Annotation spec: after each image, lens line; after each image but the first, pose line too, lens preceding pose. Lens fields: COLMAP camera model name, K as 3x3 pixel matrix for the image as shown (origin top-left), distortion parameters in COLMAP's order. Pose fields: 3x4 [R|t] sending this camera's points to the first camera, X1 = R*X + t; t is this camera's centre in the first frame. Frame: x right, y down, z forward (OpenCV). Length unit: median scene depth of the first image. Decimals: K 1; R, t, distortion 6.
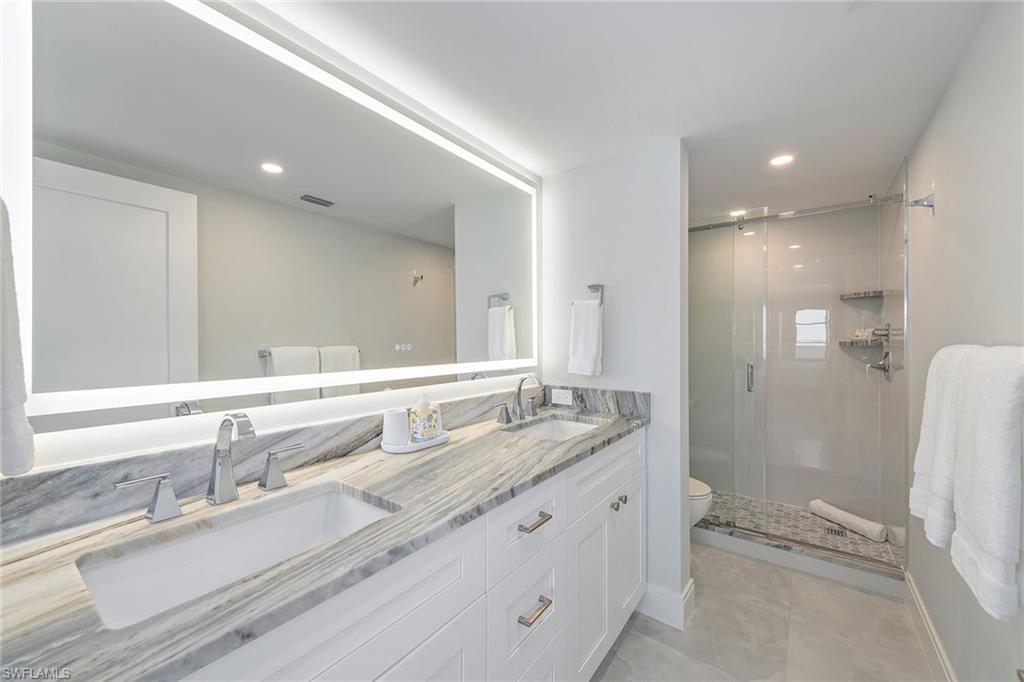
lens RADIAL K [[397.5, 0, 511.5], [0, 397.5, 340.0], [0, 0, 1]] dist [0.012037, -0.001668]
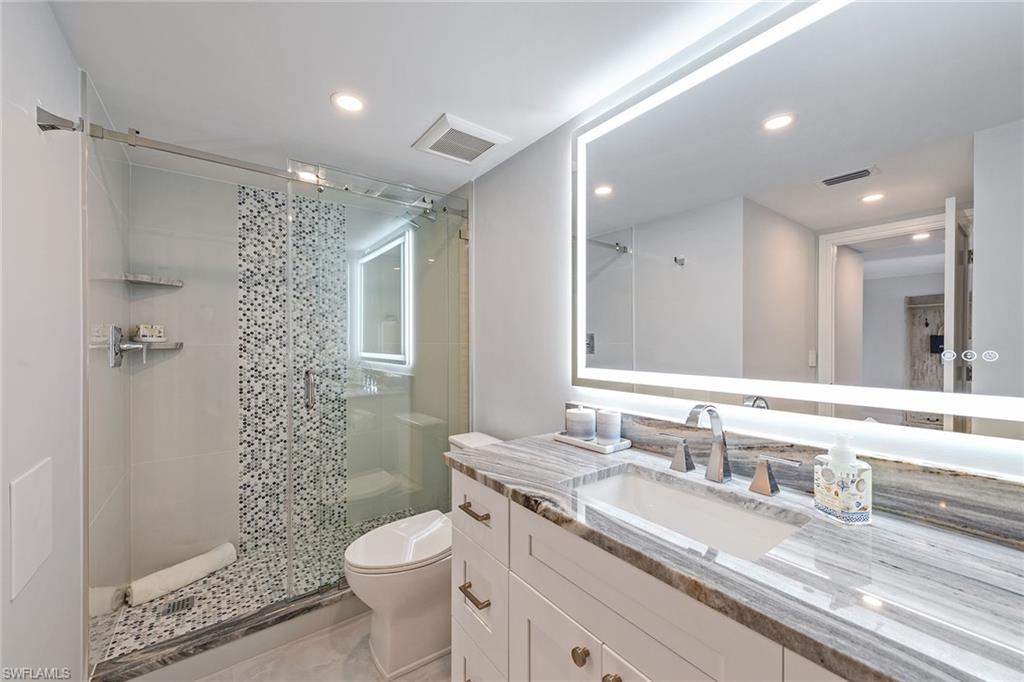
lens RADIAL K [[397.5, 0, 511.5], [0, 397.5, 342.2], [0, 0, 1]] dist [0.012037, -0.001668]
pose [[-0.293940, 0.005440, -0.955808, 0.605142], [0.000925, 0.999985, 0.005407, -0.004538], [0.955823, 0.000706, -0.293941, 0.832322]]
